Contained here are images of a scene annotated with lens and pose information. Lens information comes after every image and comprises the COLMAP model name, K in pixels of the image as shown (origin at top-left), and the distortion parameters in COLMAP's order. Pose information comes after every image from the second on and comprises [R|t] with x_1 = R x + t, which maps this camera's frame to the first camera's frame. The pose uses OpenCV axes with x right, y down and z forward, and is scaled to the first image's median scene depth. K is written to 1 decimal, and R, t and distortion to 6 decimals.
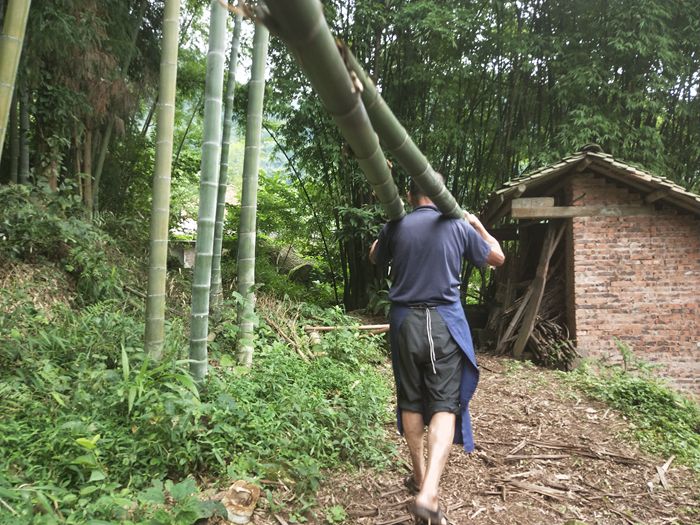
lens RADIAL K [[511.9, 0, 350.2], [0, 511.9, 262.4], [0, 0, 1]] dist [0.012045, 0.008807]
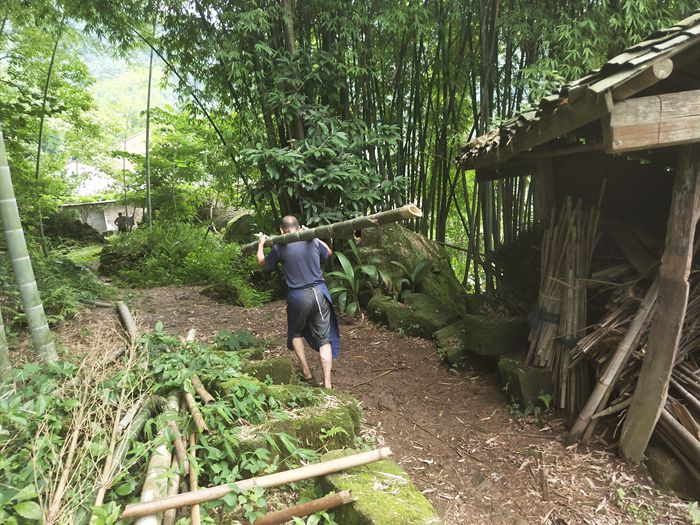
lens RADIAL K [[511.9, 0, 349.3], [0, 511.9, 262.1], [0, 0, 1]] dist [0.012045, 0.008807]
pose [[0.989968, -0.121909, 0.071421, 0.040709], [0.111009, 0.983824, 0.140599, -0.048502], [-0.087406, -0.131260, 0.987487, 0.362351]]
